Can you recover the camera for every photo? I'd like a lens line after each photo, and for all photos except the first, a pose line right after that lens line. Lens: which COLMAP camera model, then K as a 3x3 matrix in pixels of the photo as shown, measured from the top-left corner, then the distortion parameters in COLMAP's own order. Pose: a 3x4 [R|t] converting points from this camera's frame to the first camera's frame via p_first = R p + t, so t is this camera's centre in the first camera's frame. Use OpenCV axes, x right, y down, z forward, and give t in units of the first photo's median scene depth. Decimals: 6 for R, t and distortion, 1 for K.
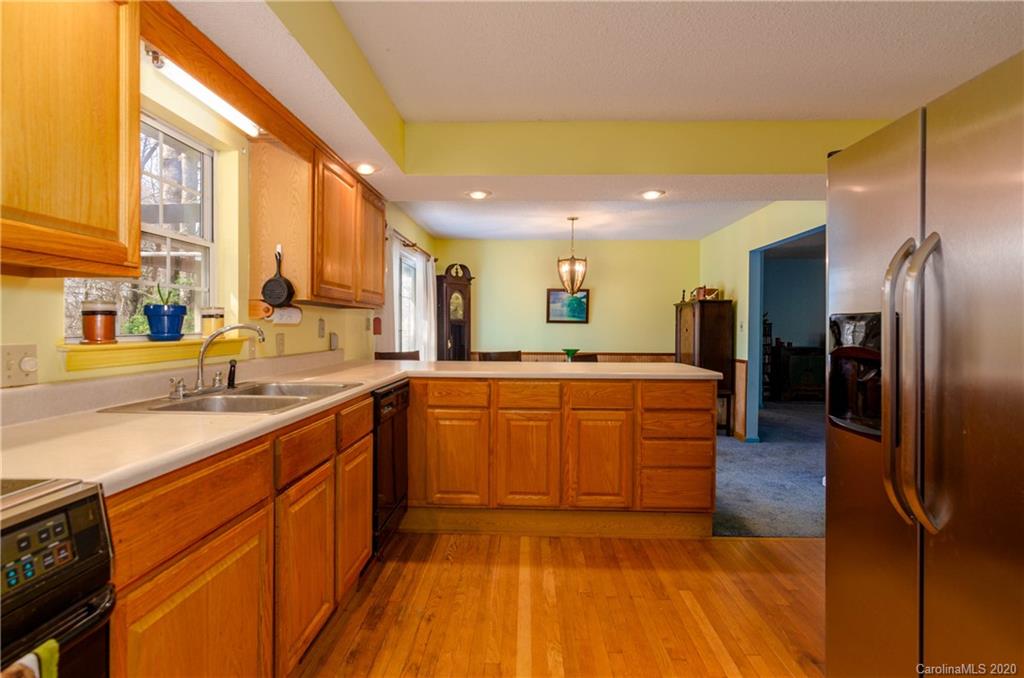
lens RADIAL K [[510.6, 0, 511.4], [0, 510.6, 330.6], [0, 0, 1]] dist [-0.006734, 0.002152]
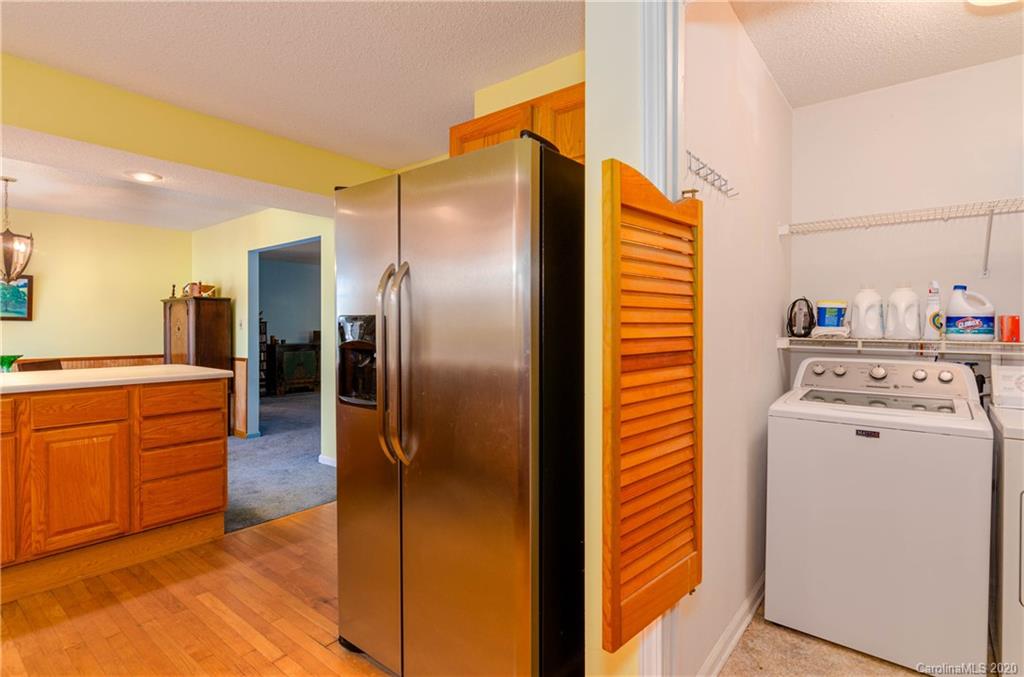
lens RADIAL K [[510.6, 0, 509.3], [0, 510.6, 336.8], [0, 0, 1]] dist [-0.006734, 0.002152]
pose [[0.599020, -0.017954, 0.800533, -0.067489], [0.005391, 0.999816, 0.018390, -0.000446], [-0.800716, -0.006700, 0.599006, -0.048968]]
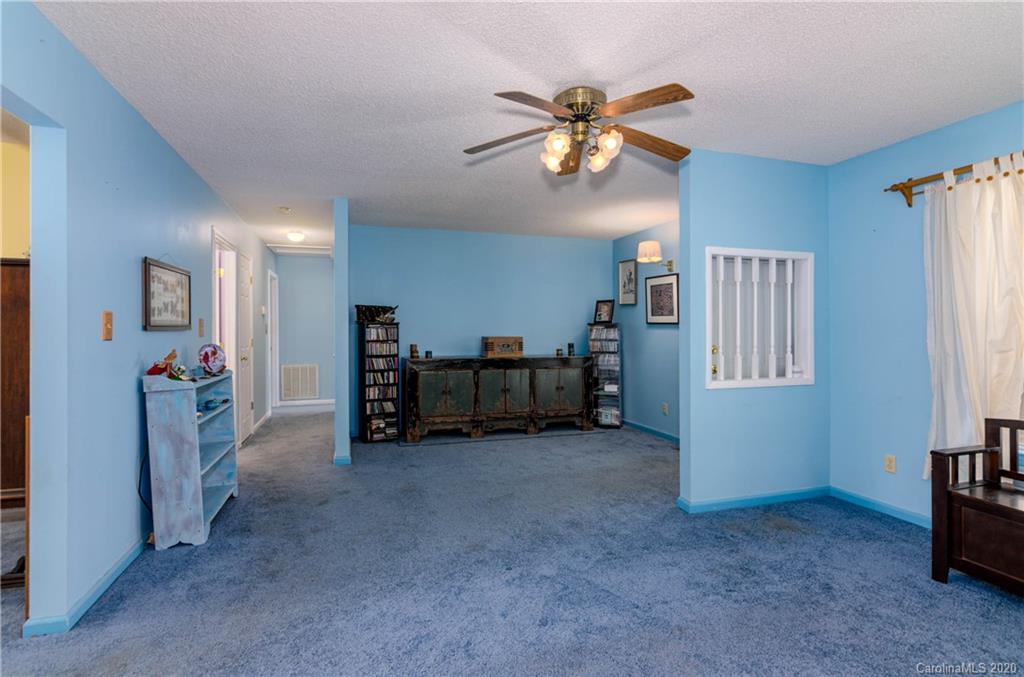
lens RADIAL K [[510.6, 0, 508.6], [0, 510.6, 334.3], [0, 0, 1]] dist [-0.006734, 0.002152]
pose [[0.941069, -0.007793, 0.338124, 1.134466], [0.008805, 0.999960, -0.001460, 0.007211], [-0.338099, 0.004351, 0.941100, 0.893254]]
